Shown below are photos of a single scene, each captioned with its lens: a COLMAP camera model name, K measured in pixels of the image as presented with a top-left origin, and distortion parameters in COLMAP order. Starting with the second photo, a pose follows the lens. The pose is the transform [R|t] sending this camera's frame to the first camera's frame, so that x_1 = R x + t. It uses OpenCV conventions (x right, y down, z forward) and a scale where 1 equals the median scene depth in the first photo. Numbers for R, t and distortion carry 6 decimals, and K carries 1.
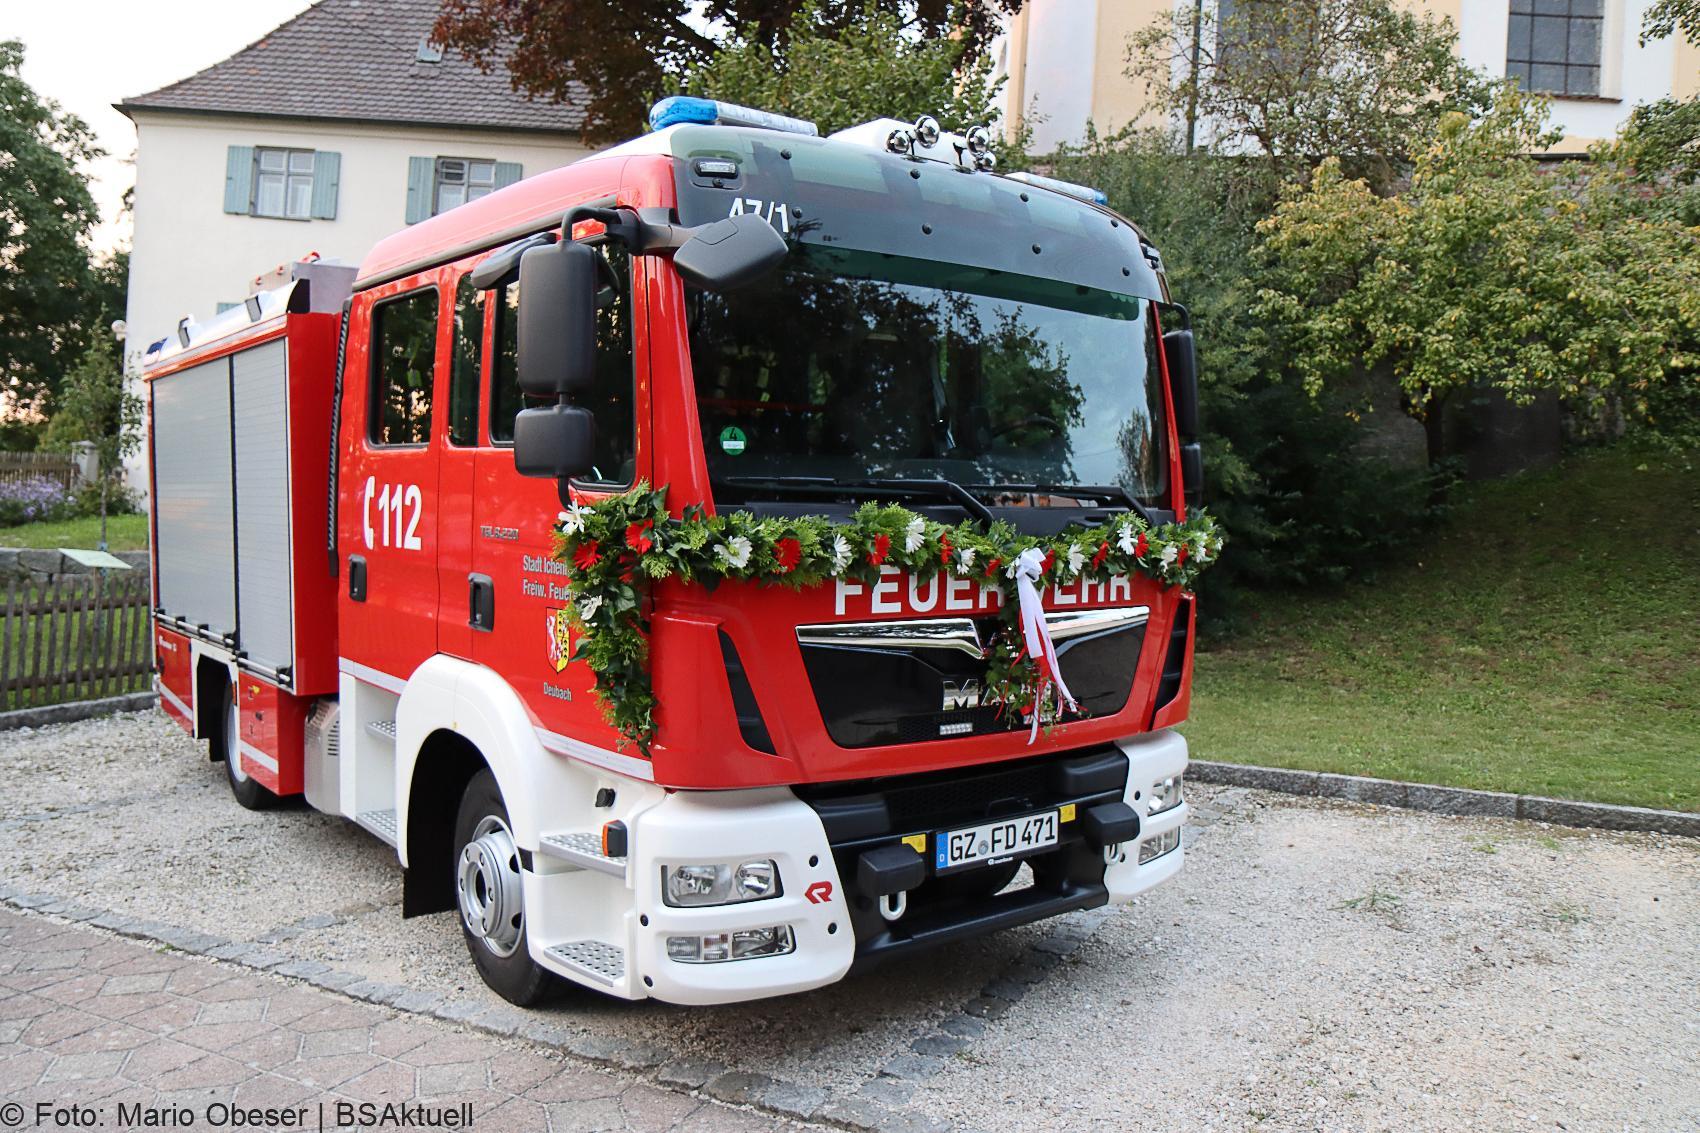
lens RADIAL K [[1302.6, 0, 830.7], [0, 1302.6, 564.3], [0, 0, 1]] dist [0.003173, 0.008200]
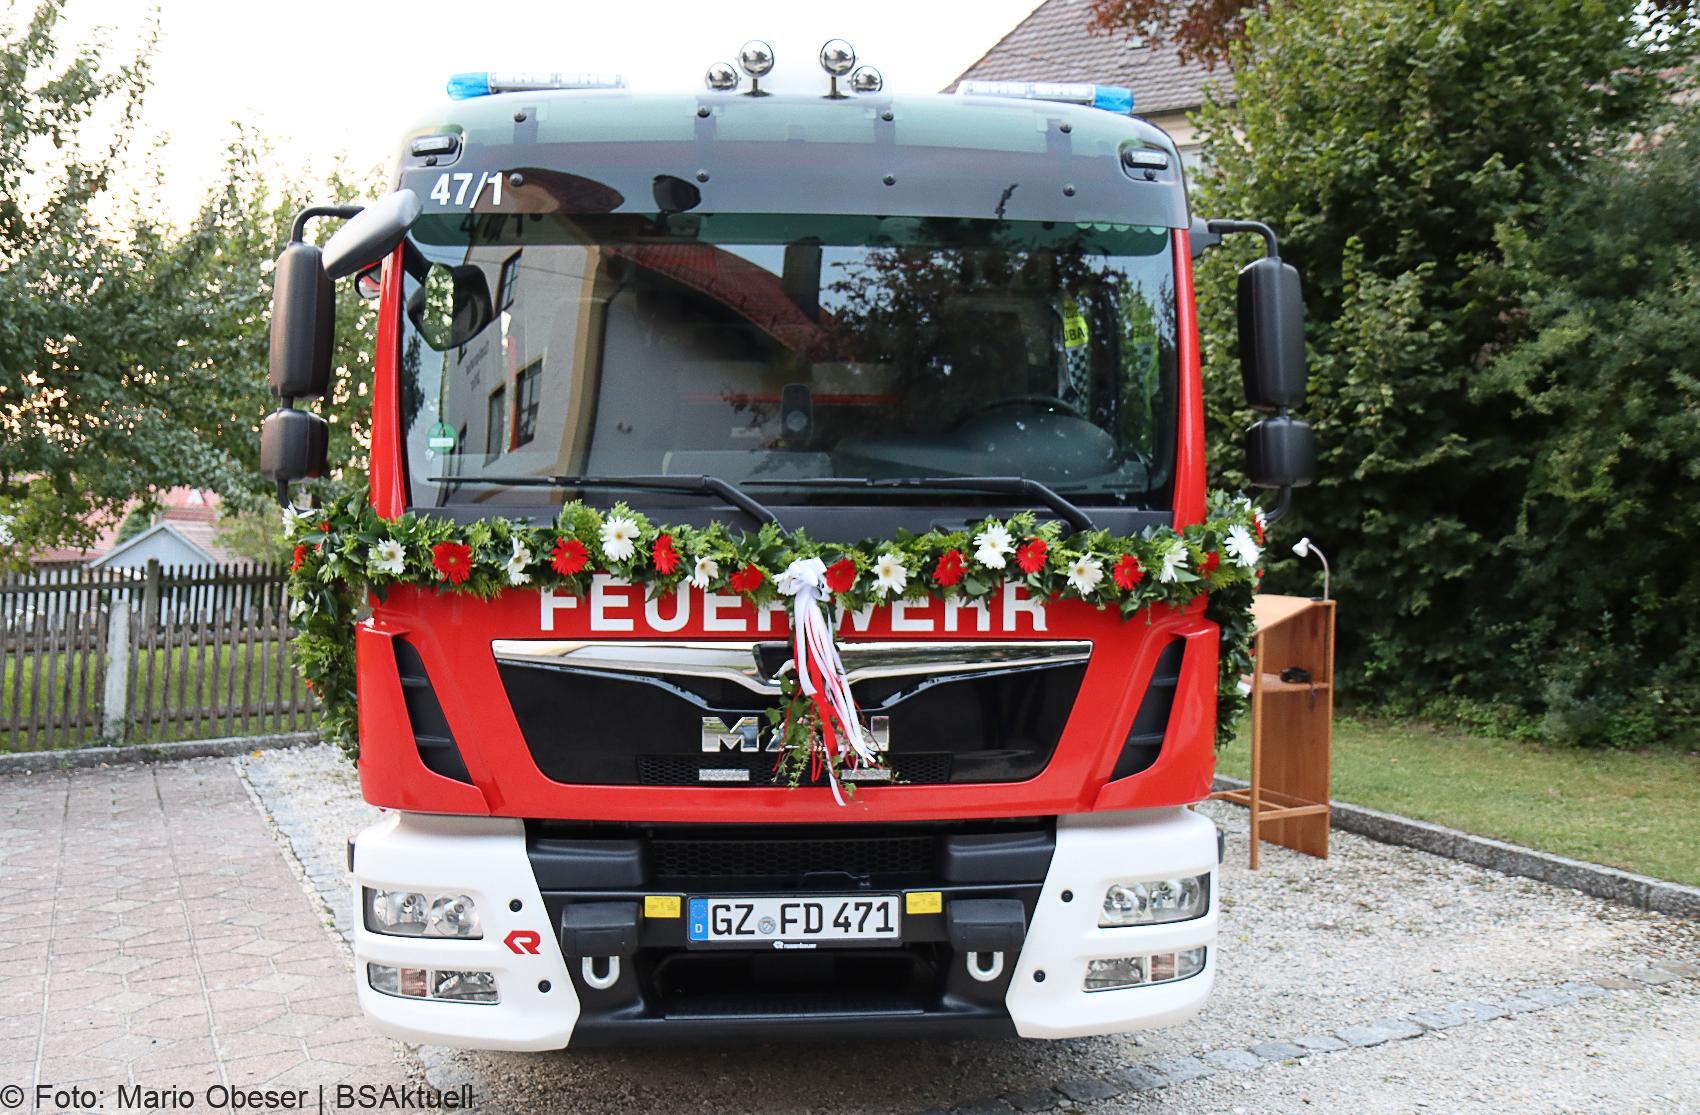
lens RADIAL K [[1463.2, 0, 860.4], [0, 1463.2, 596.2], [0, 0, 1]] dist [-0.003873, 0.009039]
pose [[0.829793, 0.016725, -0.557820, 0.555575], [-0.019171, 0.999815, 0.001459, 0.007838], [0.557741, 0.009484, 0.829961, 0.225396]]
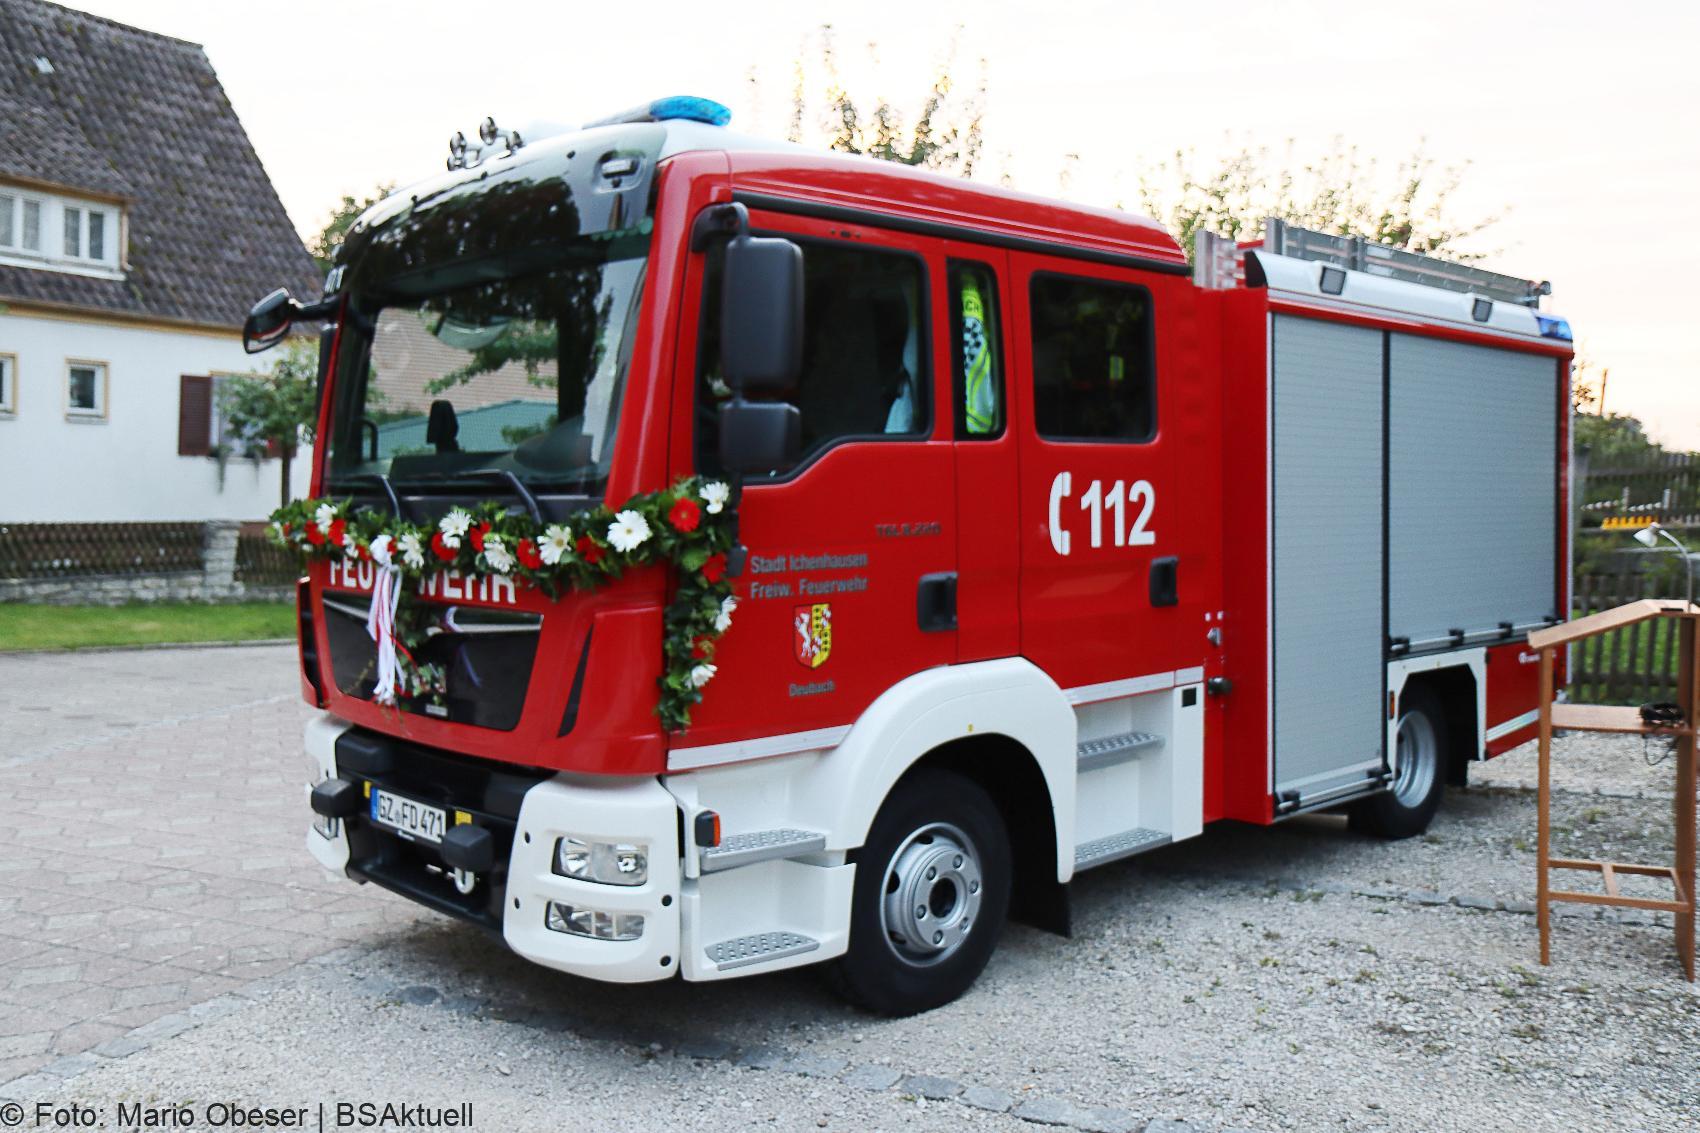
lens RADIAL K [[1440.5, 0, 840.3], [0, 1440.5, 573.8], [0, 0, 1]] dist [0.010728, 0.021126]
pose [[0.091165, 0.038191, -0.995103, 1.088870], [-0.043946, 0.998445, 0.034294, -0.030767], [0.994866, 0.040604, 0.092702, 1.027949]]
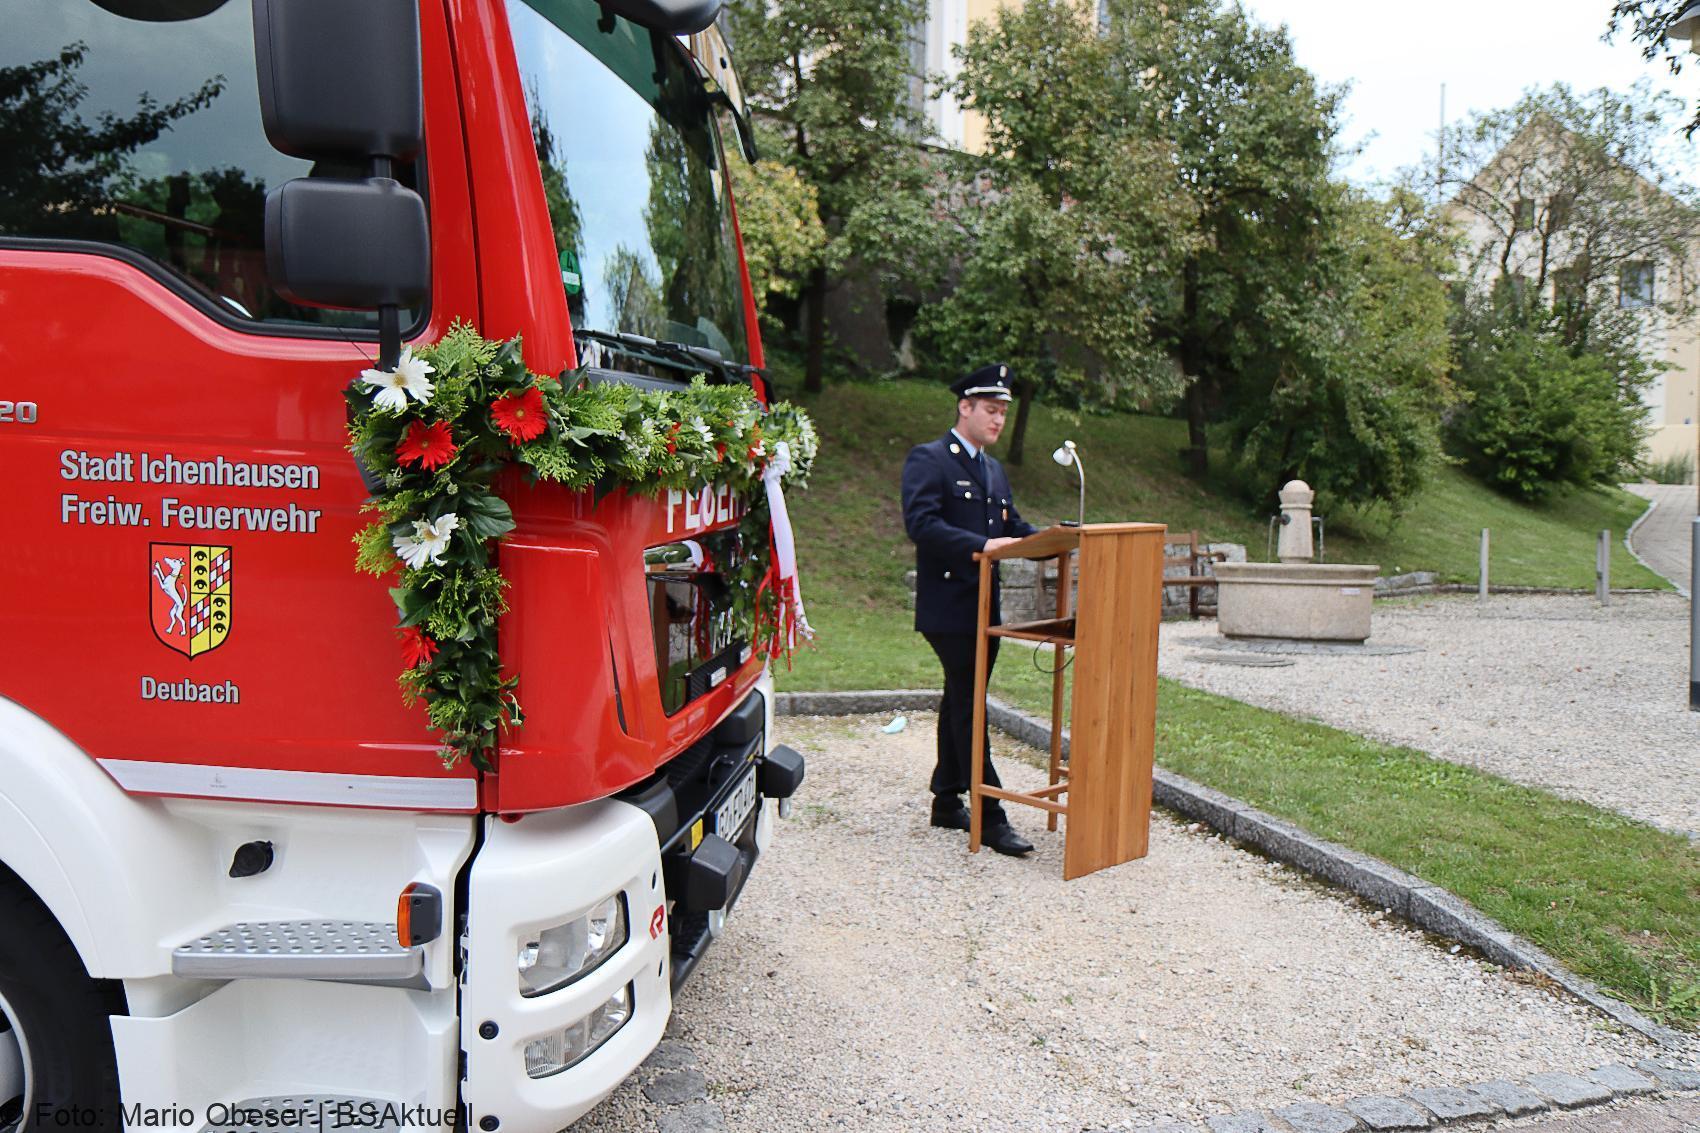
lens RADIAL K [[1403.4, 0, 850.0], [0, 1403.4, 566.5], [0, 0, 1]] dist [0.017062, 0.006297]
pose [[0.692288, -0.055816, 0.719459, -0.362295], [0.012746, 0.997794, 0.065145, 0.006260], [-0.721509, -0.035929, 0.691473, 0.300727]]
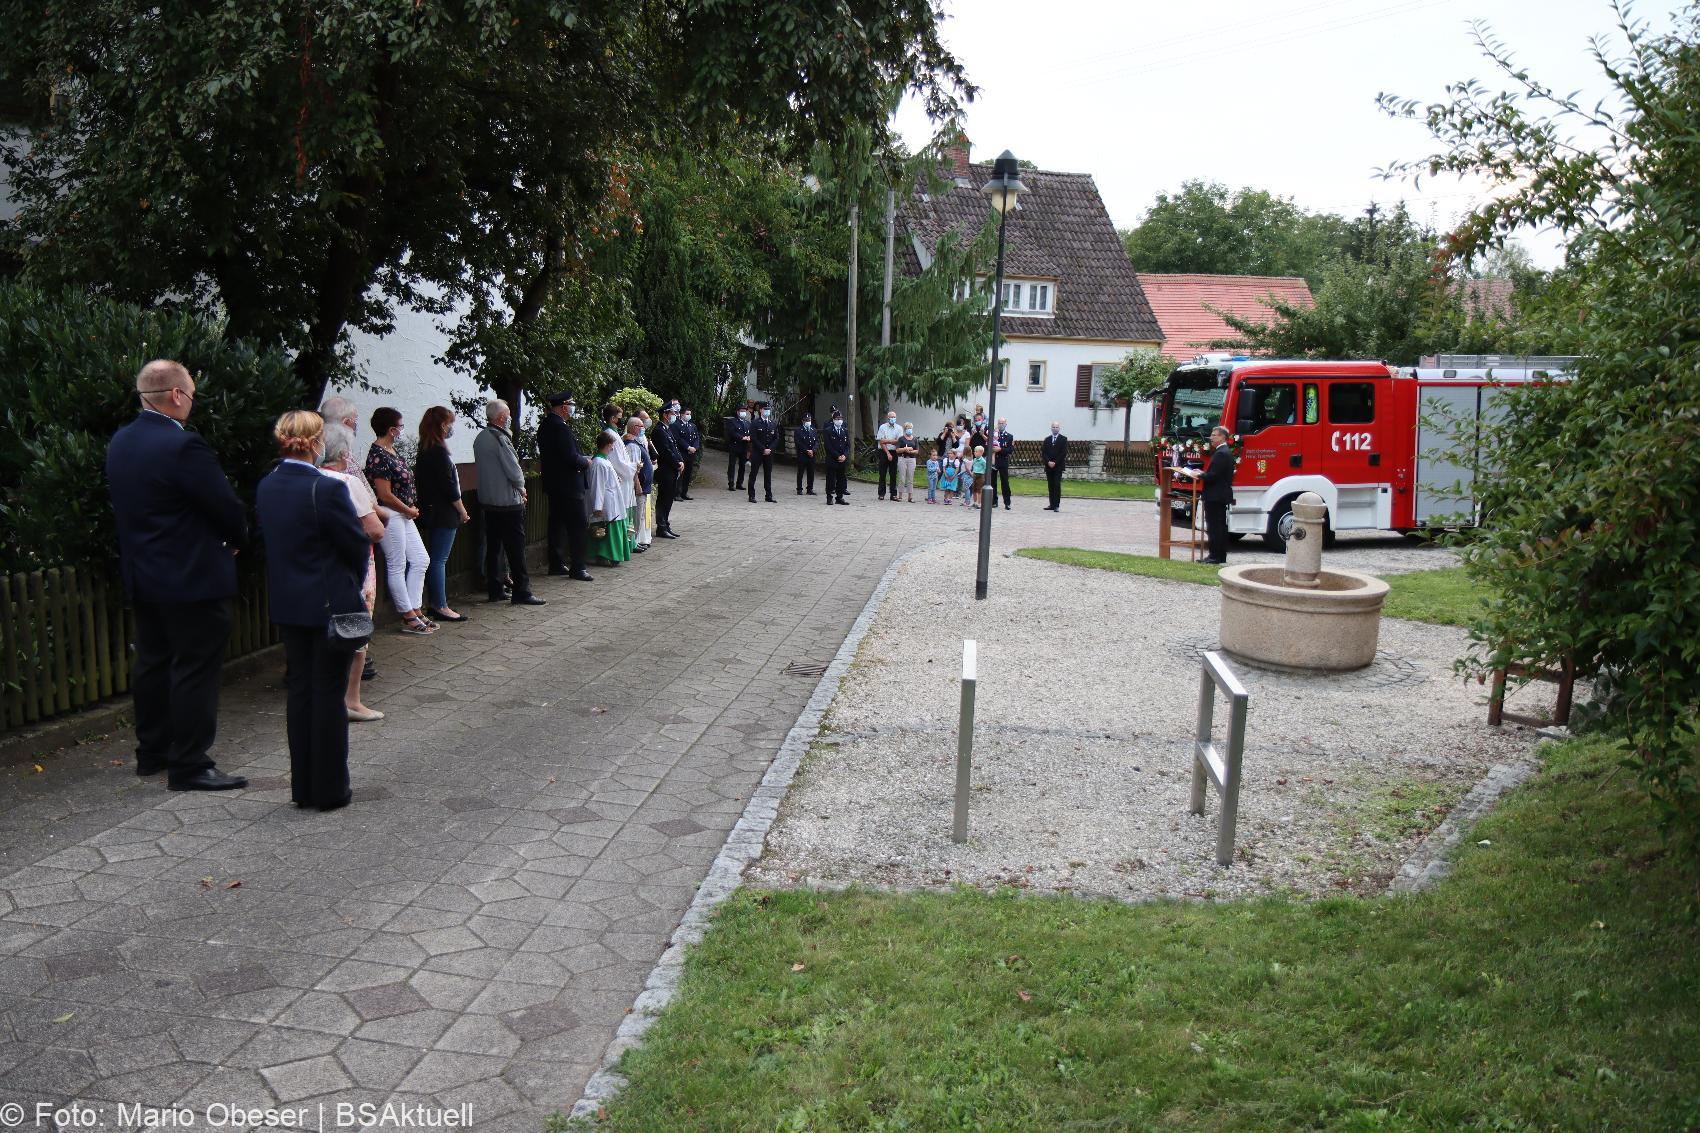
lens RADIAL K [[1403.4, 0, 850.0], [0, 1403.4, 566.5], [0, 0, 1]] dist [0.017062, 0.006297]
pose [[-0.429396, 0.080275, -0.899542, 4.537462], [-0.047824, 0.992623, 0.111410, -0.073473], [0.901849, 0.090858, -0.422389, 1.788800]]
